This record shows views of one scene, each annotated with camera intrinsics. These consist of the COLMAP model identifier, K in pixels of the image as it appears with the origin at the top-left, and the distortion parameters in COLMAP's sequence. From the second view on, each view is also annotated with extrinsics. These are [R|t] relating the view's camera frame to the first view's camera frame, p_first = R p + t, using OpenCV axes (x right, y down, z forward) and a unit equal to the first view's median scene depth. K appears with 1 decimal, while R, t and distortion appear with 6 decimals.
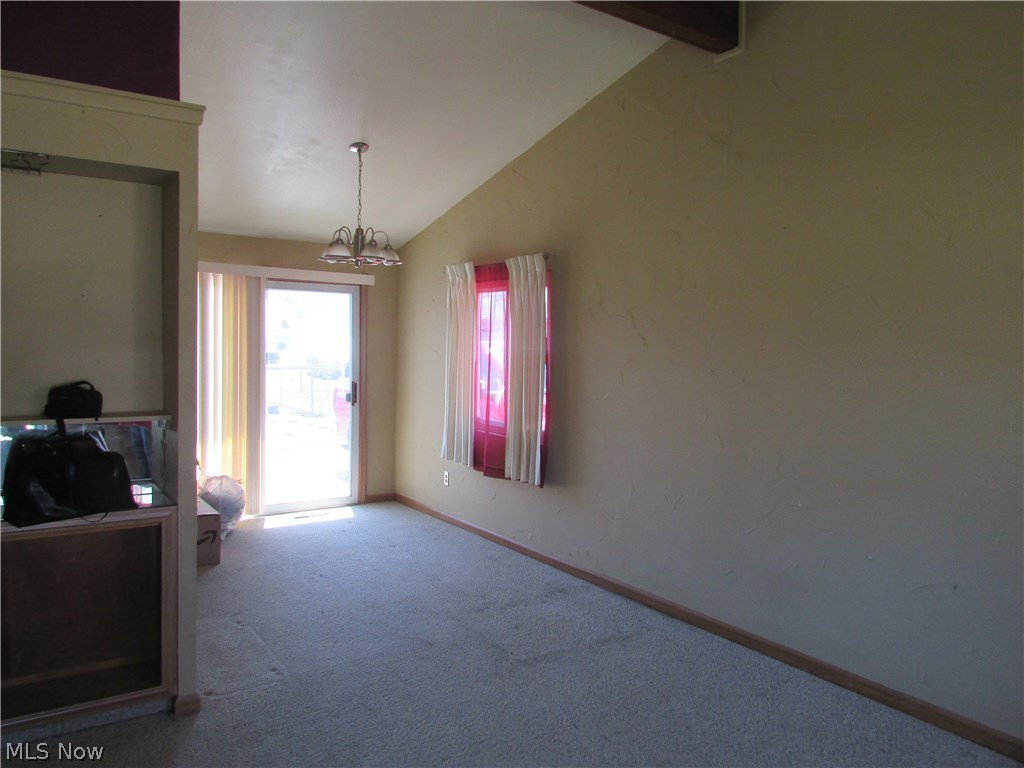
lens RADIAL K [[730.8, 0, 512.0], [0, 730.8, 383.9], [0, 0, 1]] dist [-0.006054, -0.001696]
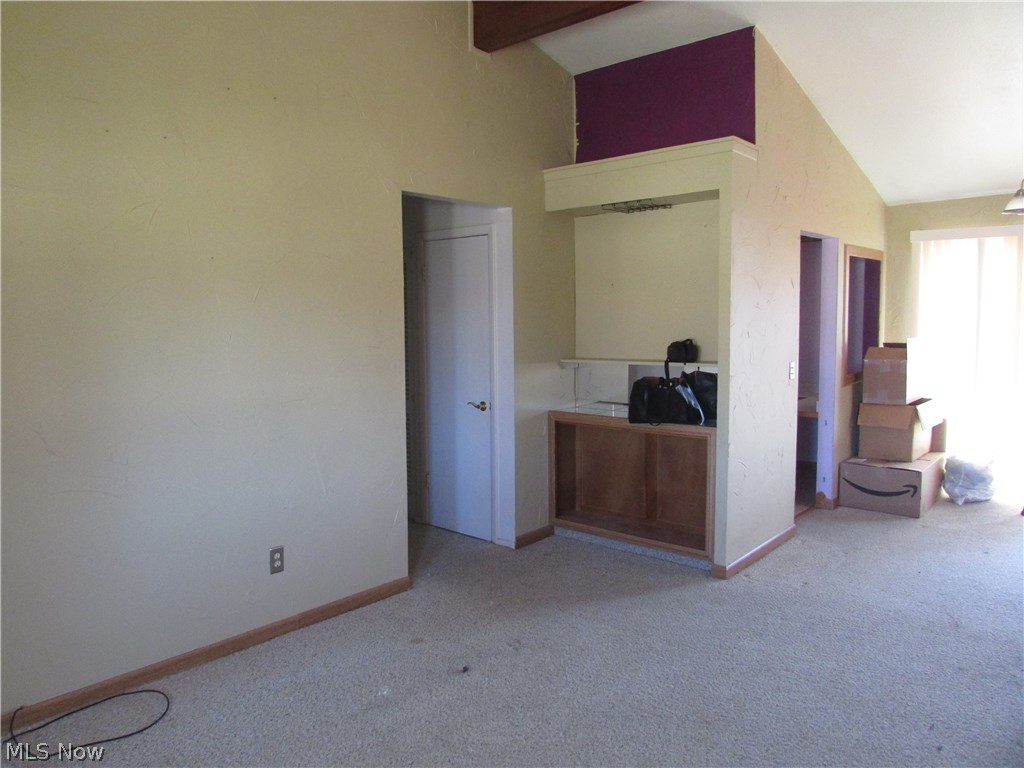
lens RADIAL K [[730.8, 0, 511.6], [0, 730.8, 383.0], [0, 0, 1]] dist [-0.006054, -0.001696]
pose [[0.241354, 0.060098, -0.968574, 0.745716], [-0.029414, 0.998075, 0.054598, 0.013821], [0.969991, 0.015312, 0.242658, 0.254557]]
